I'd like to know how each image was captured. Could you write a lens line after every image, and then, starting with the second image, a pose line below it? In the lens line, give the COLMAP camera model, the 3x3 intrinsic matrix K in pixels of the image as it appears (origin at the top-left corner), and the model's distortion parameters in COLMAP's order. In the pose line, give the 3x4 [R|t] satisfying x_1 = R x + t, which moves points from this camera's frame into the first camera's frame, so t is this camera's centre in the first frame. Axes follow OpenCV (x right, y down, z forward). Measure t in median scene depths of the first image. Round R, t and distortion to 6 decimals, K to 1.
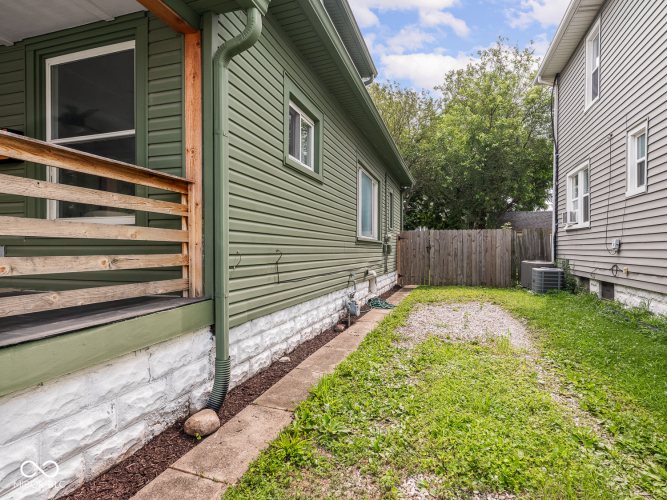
lens RADIAL K [[354.8, 0, 333.5], [0, 354.8, 250.0], [0, 0, 1]] dist [0.003924, 0.000160]
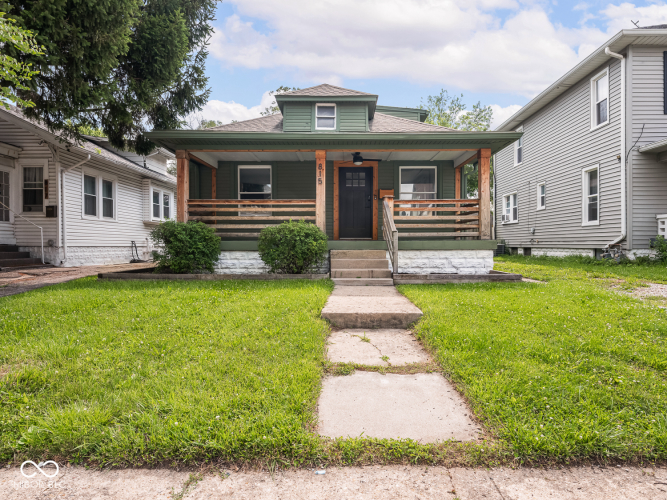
lens RADIAL K [[375.0, 0, 335.7], [0, 375.0, 248.2], [0, 0, 1]] dist [0.005758, 0.000394]
pose [[0.957324, -0.007227, 0.288928, -0.728460], [0.005200, 0.999956, 0.007782, 0.047527], [-0.288972, -0.005947, 0.957319, -0.622193]]
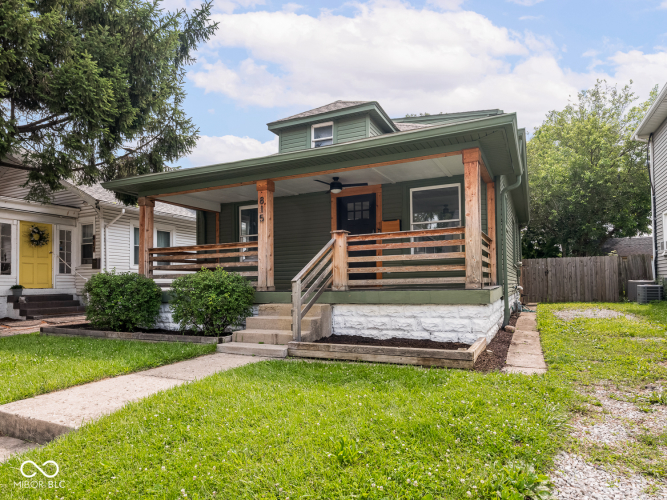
lens RADIAL K [[391.2, 0, 357.1], [0, 391.2, 274.5], [0, 0, 1]] dist [0.002977, -0.000613]
pose [[0.994010, -0.020222, -0.107400, -0.282828], [0.017683, 0.999542, -0.024539, 0.027138], [0.107847, 0.022493, 0.993913, -0.498473]]
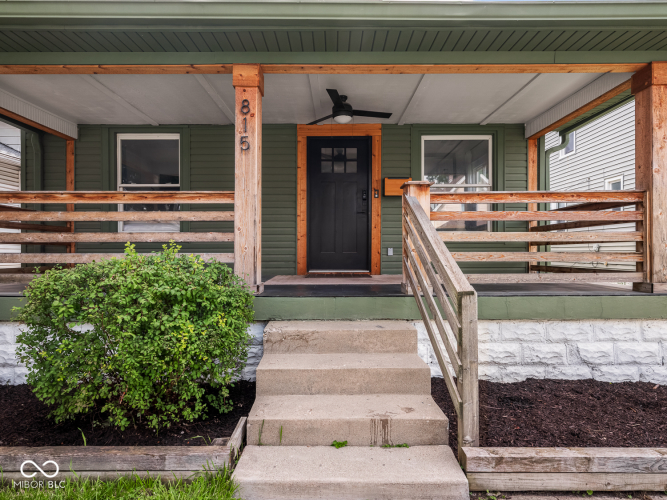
lens RADIAL K [[366.1, 0, 328.8], [0, 366.1, 249.9], [0, 0, 1]] dist [0.003284, 0.000271]
pose [[0.955141, -0.002698, 0.296139, -0.548304], [0.004773, 0.999969, -0.006283, 0.000707], [-0.296113, 0.007415, 0.955124, -0.150165]]
